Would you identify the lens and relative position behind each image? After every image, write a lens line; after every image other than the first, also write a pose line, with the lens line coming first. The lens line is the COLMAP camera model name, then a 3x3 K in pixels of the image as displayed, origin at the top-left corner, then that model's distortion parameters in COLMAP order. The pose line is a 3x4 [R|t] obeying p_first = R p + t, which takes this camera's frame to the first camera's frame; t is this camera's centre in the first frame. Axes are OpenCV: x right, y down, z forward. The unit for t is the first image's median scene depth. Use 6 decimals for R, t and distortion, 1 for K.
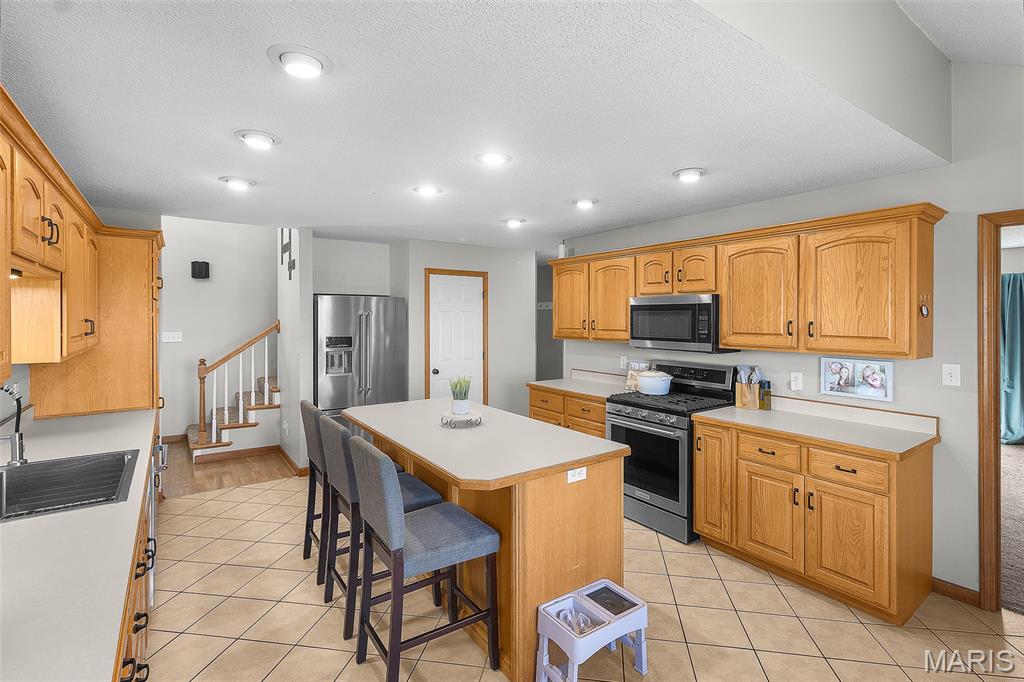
lens RADIAL K [[486.4, 0, 514.9], [0, 486.4, 315.9], [0, 0, 1]] dist [0.000015, -0.000043]
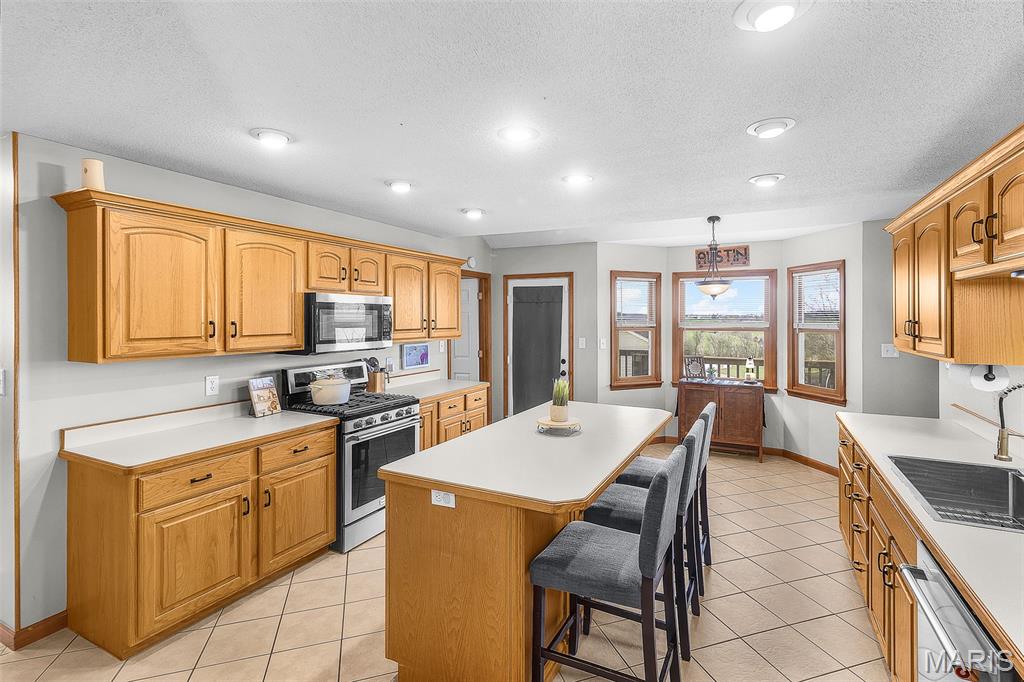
lens RADIAL K [[486.4, 0, 514.9], [0, 486.4, 315.9], [0, 0, 1]] dist [0.000015, -0.000043]
pose [[-0.469097, 0.002802, 0.883142, -0.761941], [0.002222, 0.999996, -0.001992, 0.003133], [-0.883144, 0.001028, -0.469101, 1.307704]]
